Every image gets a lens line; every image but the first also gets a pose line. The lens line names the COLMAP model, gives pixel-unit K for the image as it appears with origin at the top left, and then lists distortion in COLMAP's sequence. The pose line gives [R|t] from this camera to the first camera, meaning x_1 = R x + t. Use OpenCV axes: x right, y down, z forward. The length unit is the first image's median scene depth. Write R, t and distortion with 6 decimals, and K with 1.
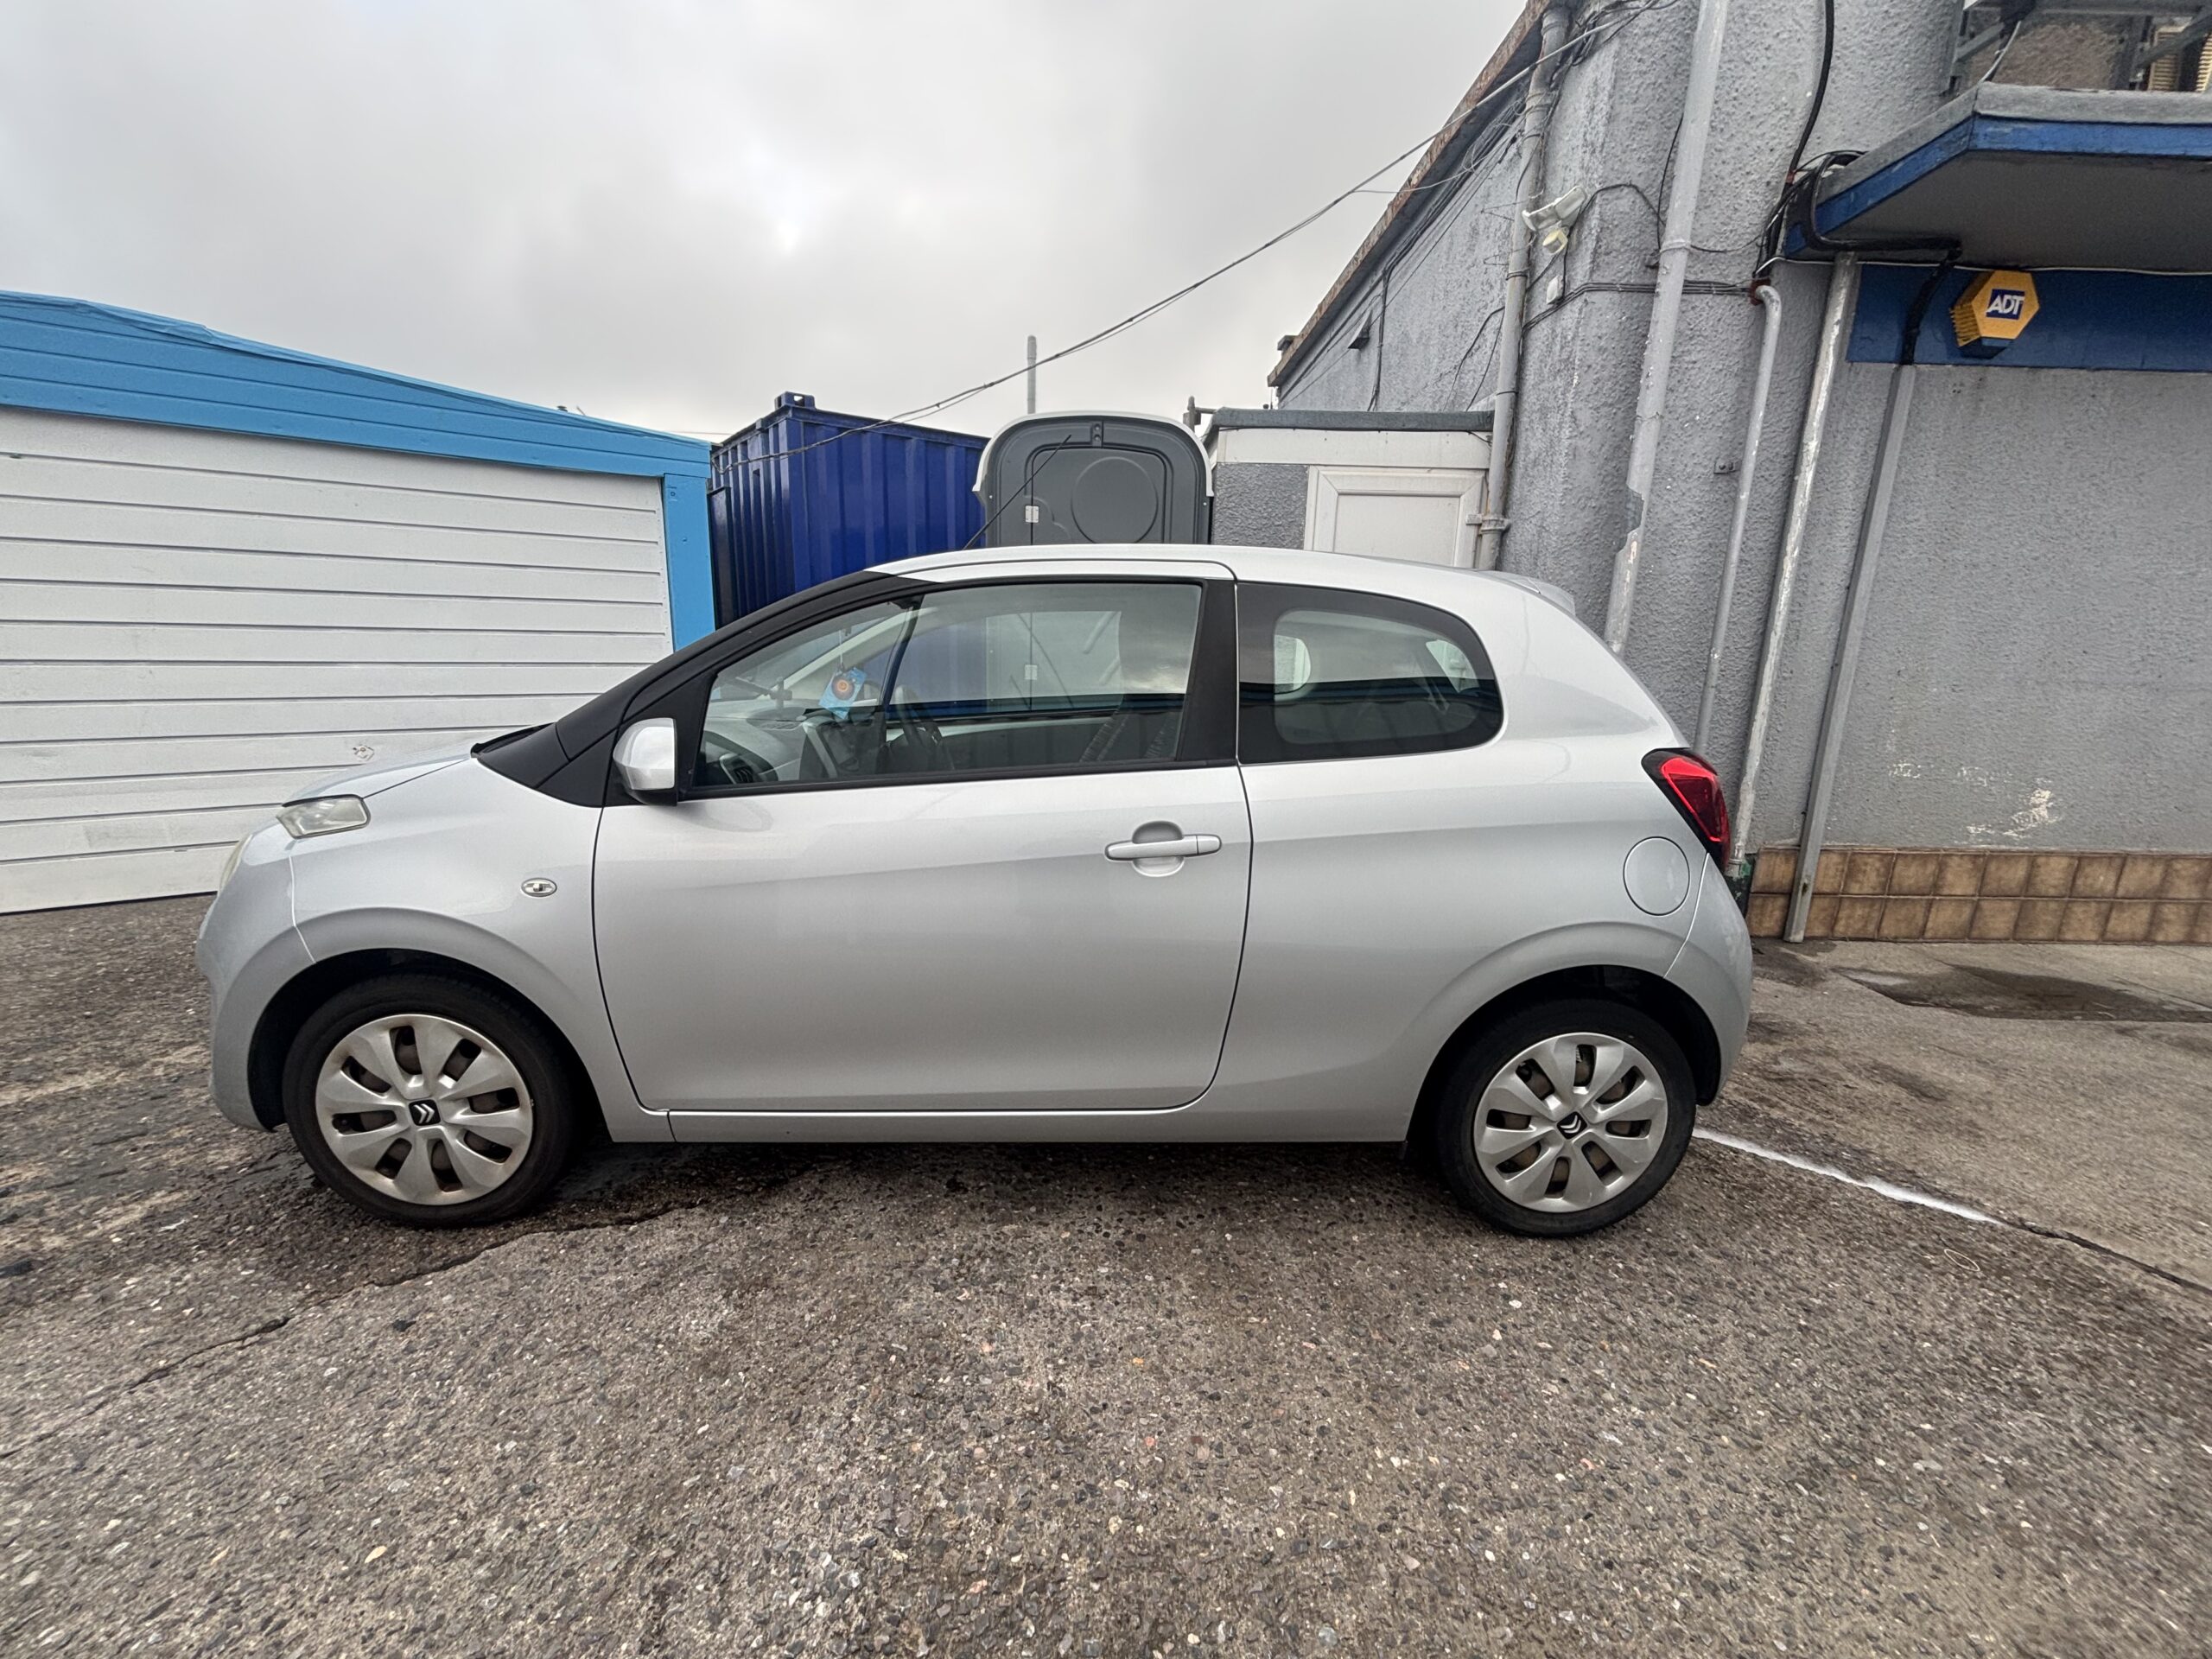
lens RADIAL K [[889.1, 0, 1104.1], [0, 889.1, 831.3], [0, 0, 1]] dist [-0.001889, 0.000655]
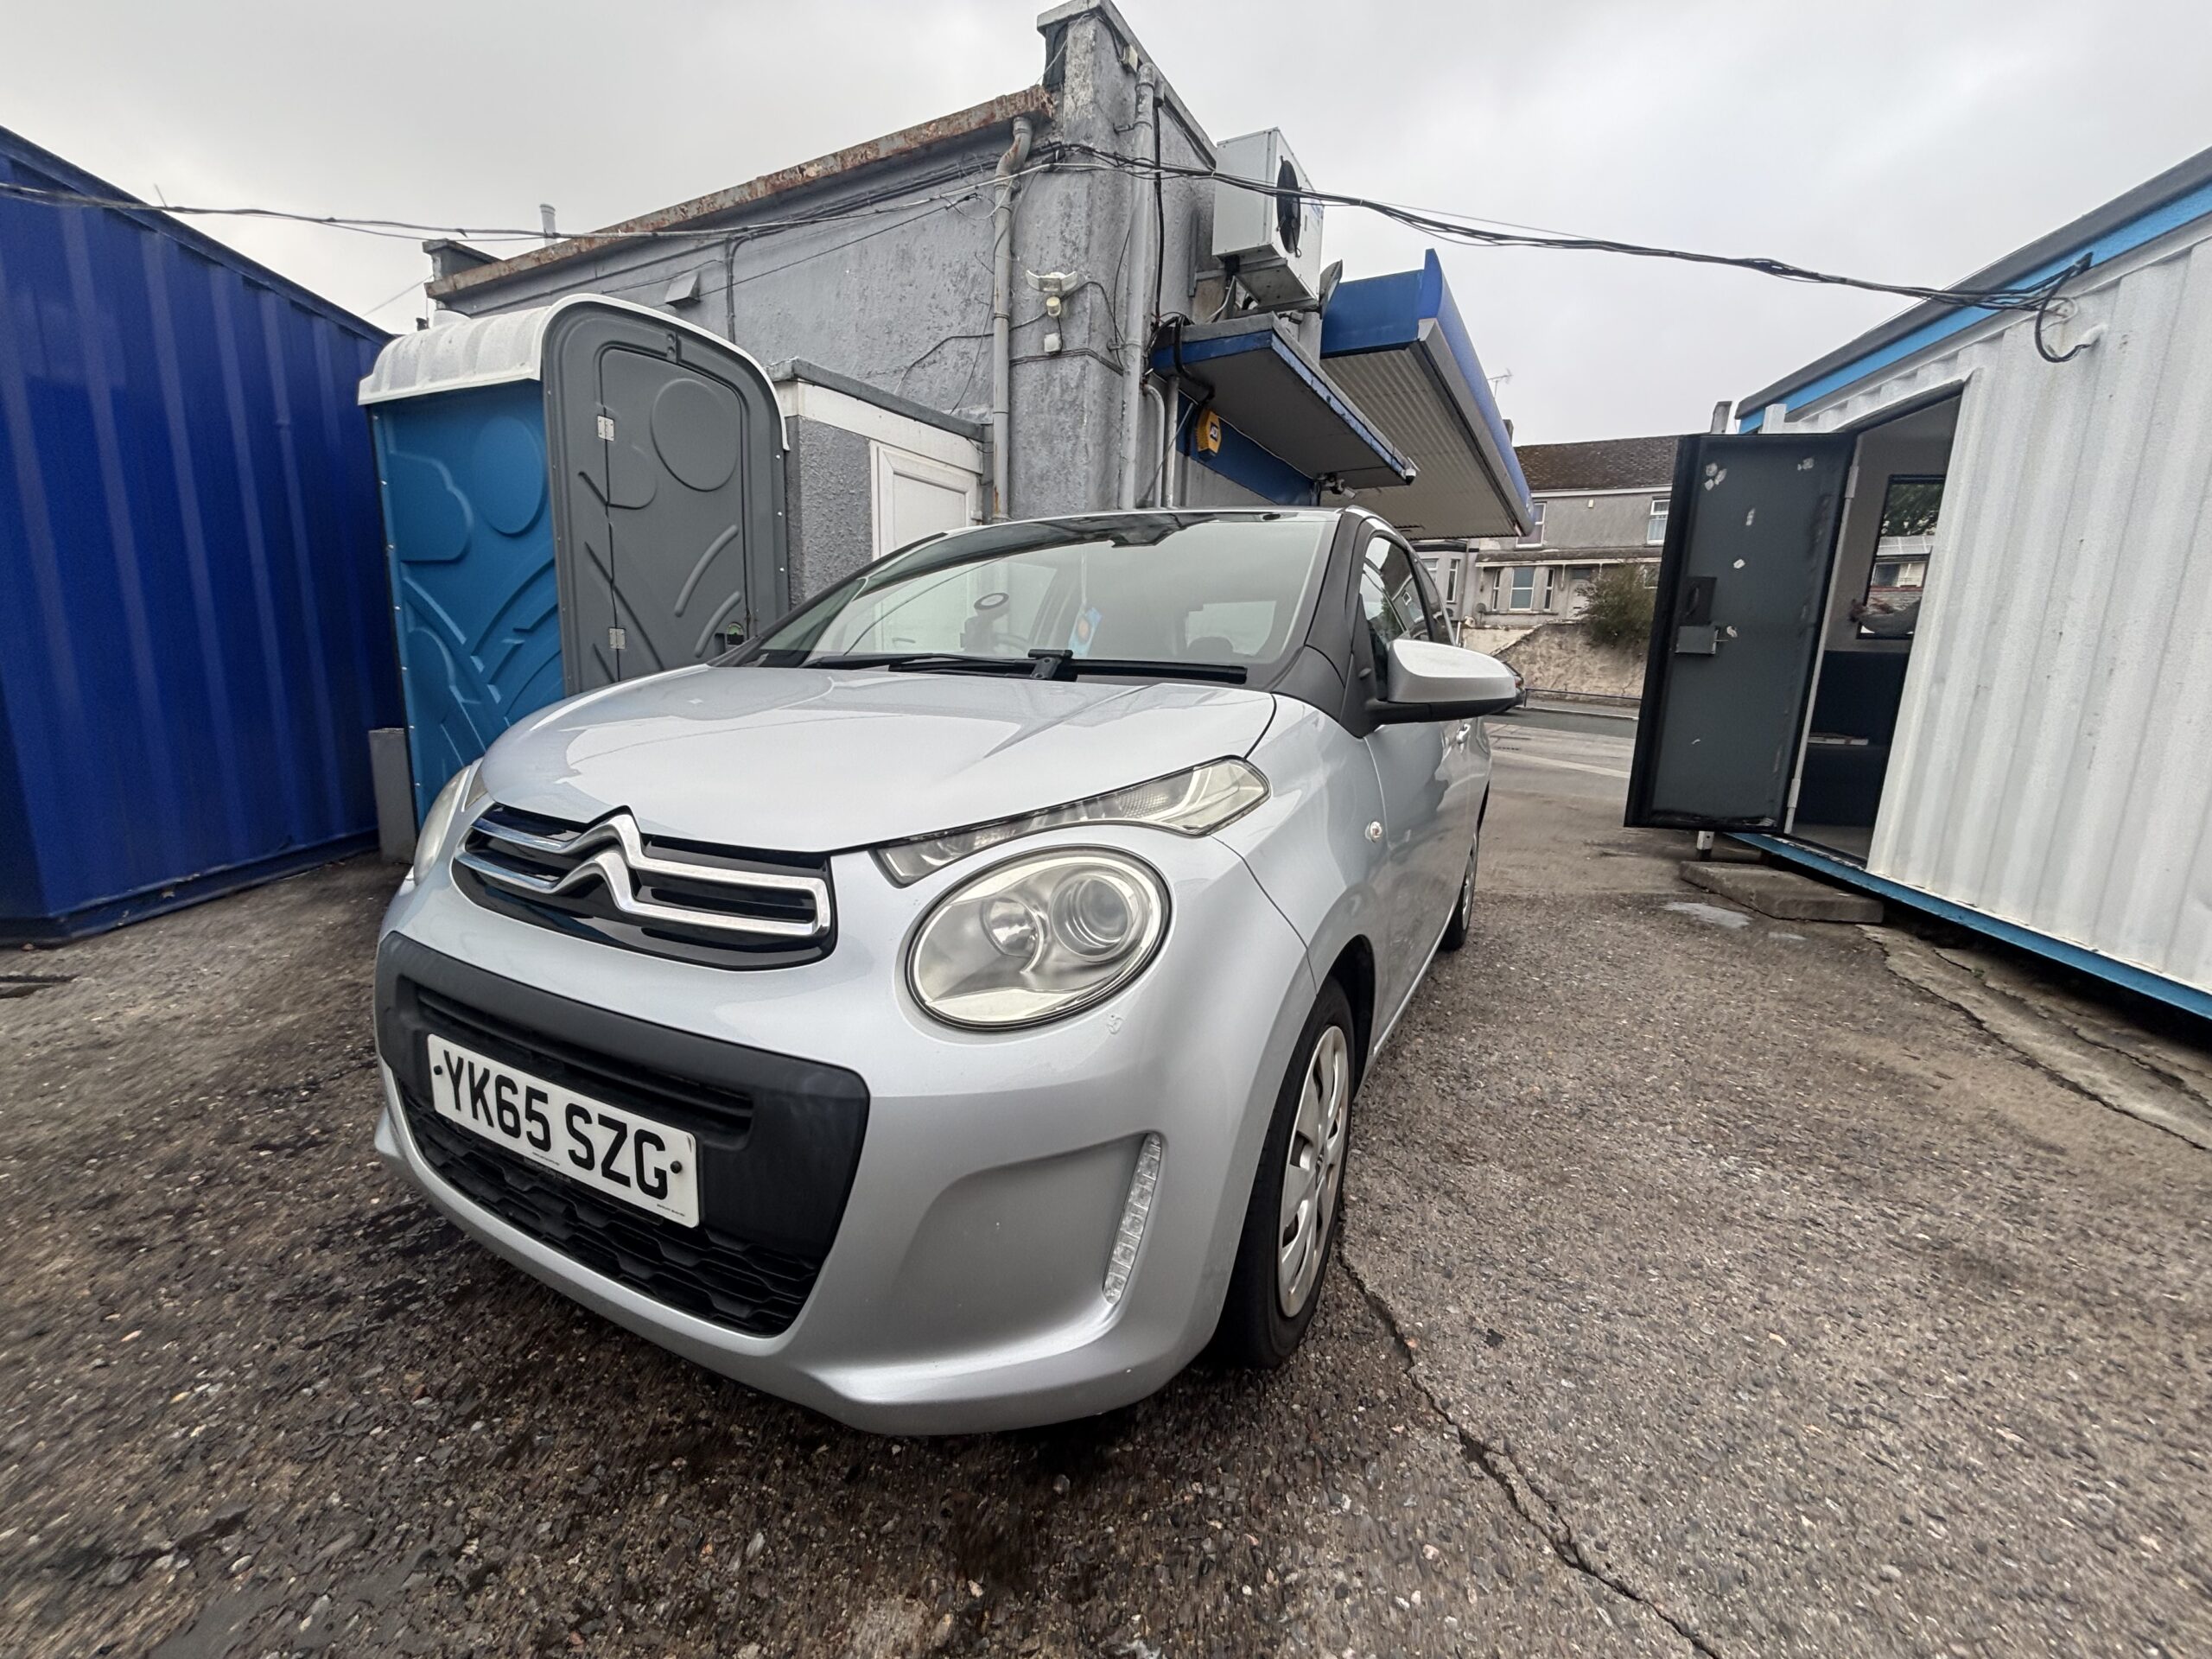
lens RADIAL K [[889.1, 0, 1098.1], [0, 889.1, 829.1], [0, 0, 1]] dist [-0.001889, 0.000655]
pose [[0.497297, -0.169540, 0.850853, -0.709555], [0.173089, 0.980392, 0.094187, -0.030399], [-0.850139, 0.100435, 0.516892, 0.364222]]
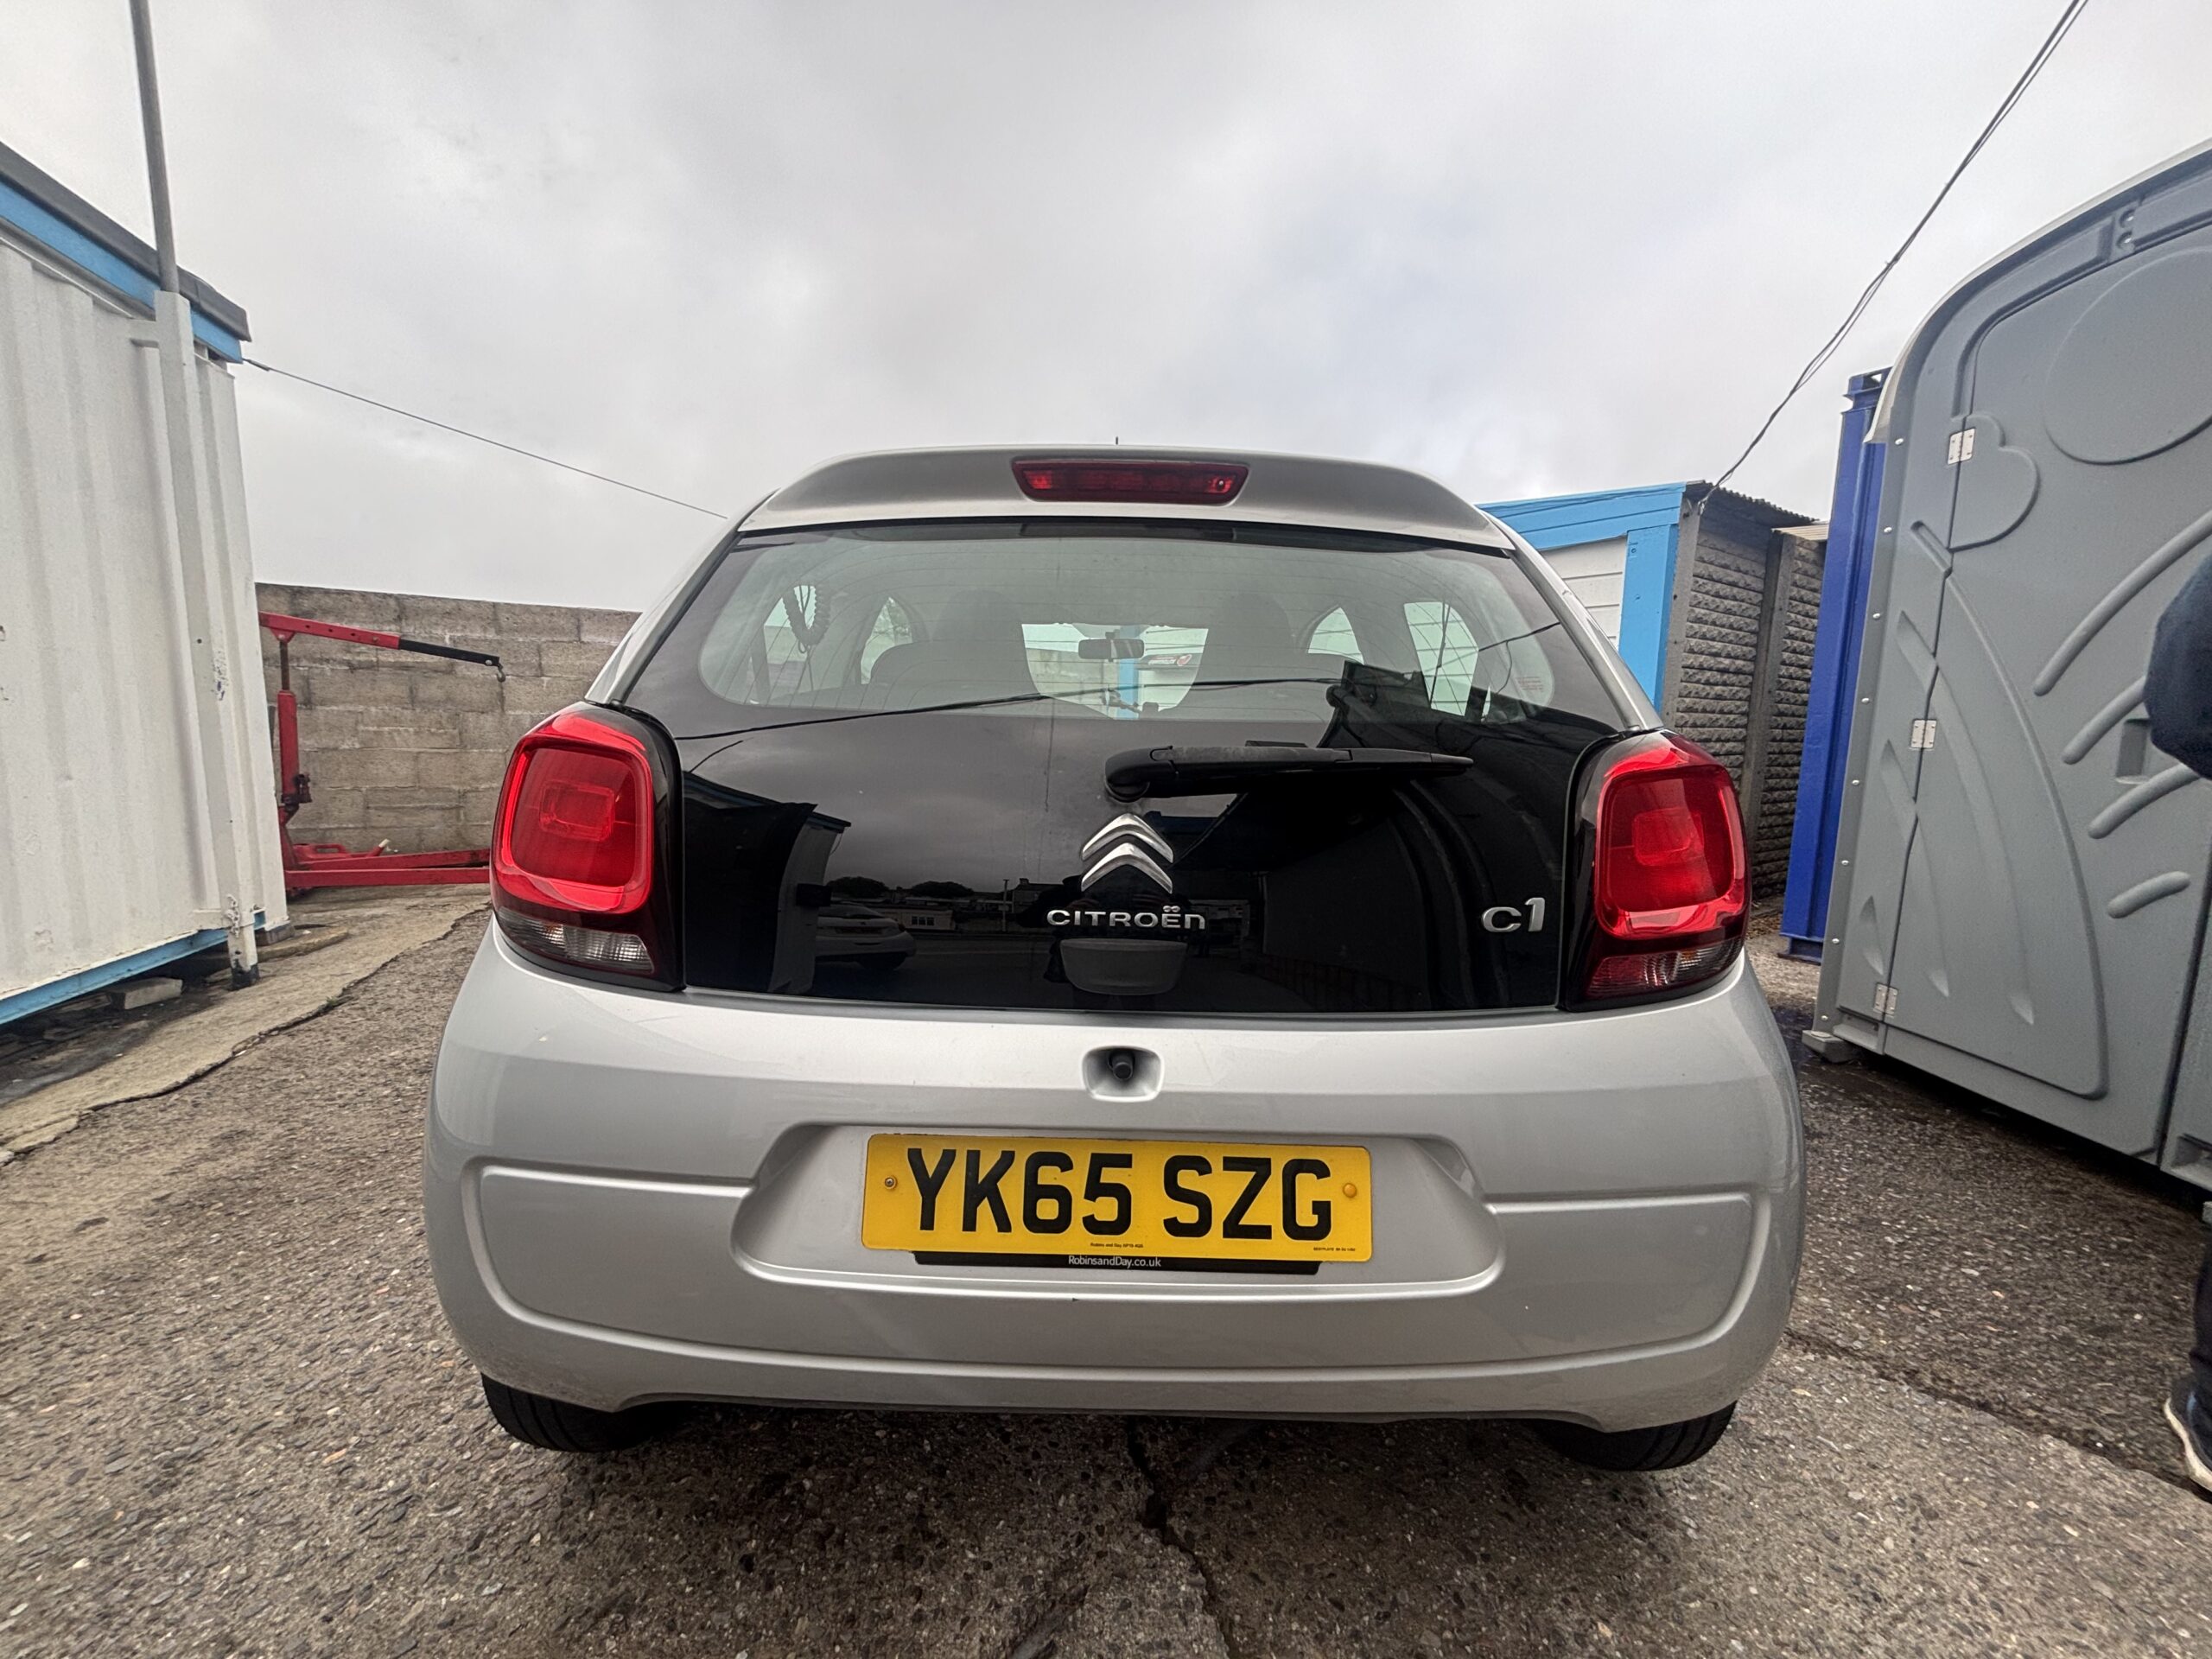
lens RADIAL K [[889.1, 0, 1100.0], [0, 889.1, 830.5], [0, 0, 1]] dist [-0.001889, 0.000655]
pose [[-0.035119, 0.099279, -0.994440, 0.620864], [-0.243719, 0.964160, 0.104863, -0.075759], [0.969210, 0.246046, -0.009664, 0.688803]]
